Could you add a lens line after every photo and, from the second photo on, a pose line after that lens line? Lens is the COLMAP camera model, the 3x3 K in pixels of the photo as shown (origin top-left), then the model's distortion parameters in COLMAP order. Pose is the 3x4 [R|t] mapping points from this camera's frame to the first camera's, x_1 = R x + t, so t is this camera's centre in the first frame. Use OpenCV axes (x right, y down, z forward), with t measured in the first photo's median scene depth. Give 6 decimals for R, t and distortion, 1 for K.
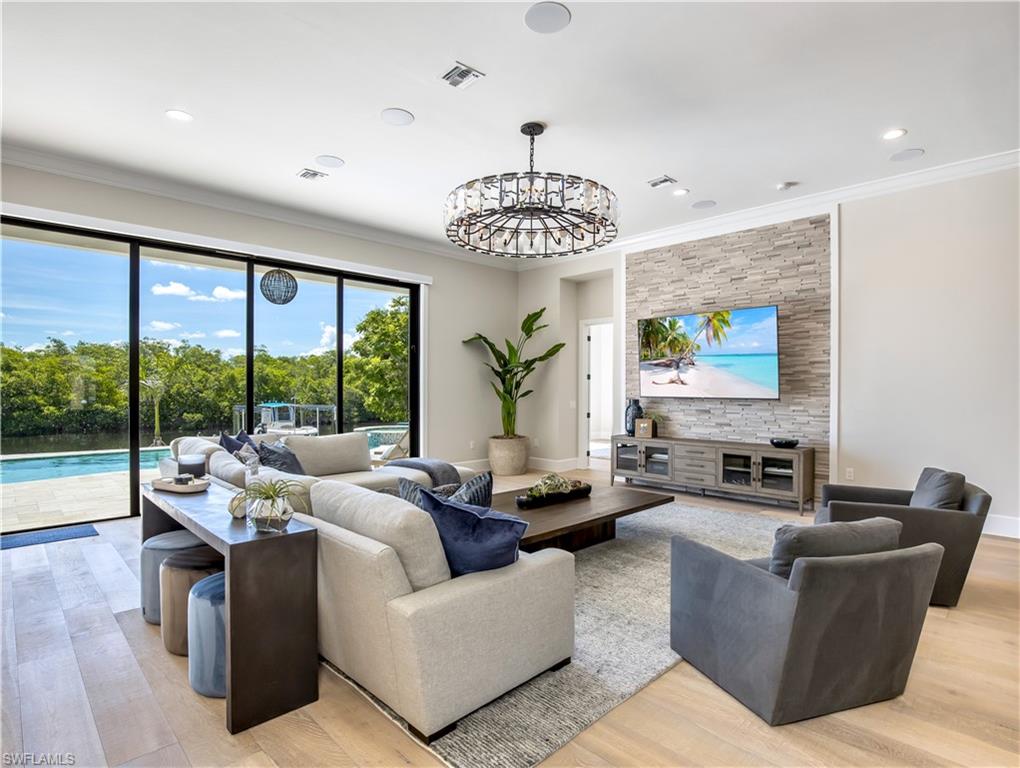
lens RADIAL K [[532.8, 0, 520.8], [0, 532.8, 387.4], [0, 0, 1]] dist [-0.016833, 0.002455]
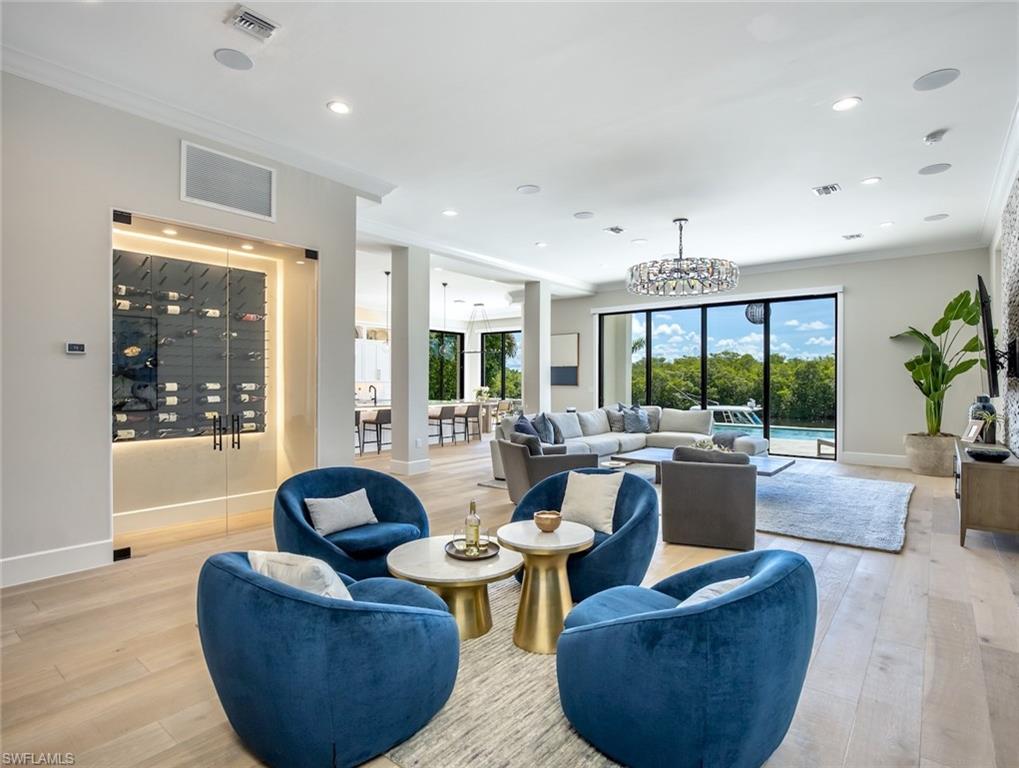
lens RADIAL K [[532.3, 0, 514.2], [0, 532.3, 385.3], [0, 0, 1]] dist [-0.016833, 0.002455]
pose [[0.111324, 0.003405, -0.993778, 0.842357], [0.003116, 0.999988, 0.003775, -0.000356], [0.993779, -0.003517, 0.111312, 0.170735]]
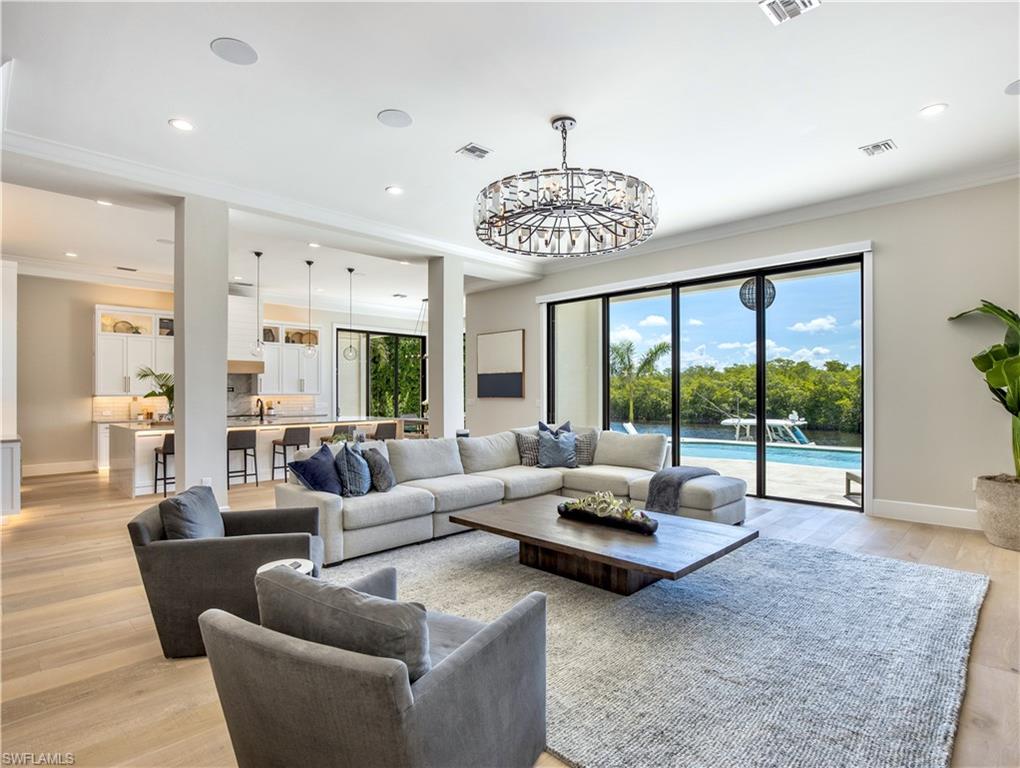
lens RADIAL K [[532.8, 0, 516.0], [0, 532.8, 396.6], [0, 0, 1]] dist [-0.016833, 0.002455]
pose [[0.017708, 0.003667, -0.999836, 0.526792], [0.008306, 0.999958, 0.003815, 0.000259], [0.999809, -0.008372, 0.017677, 0.480630]]
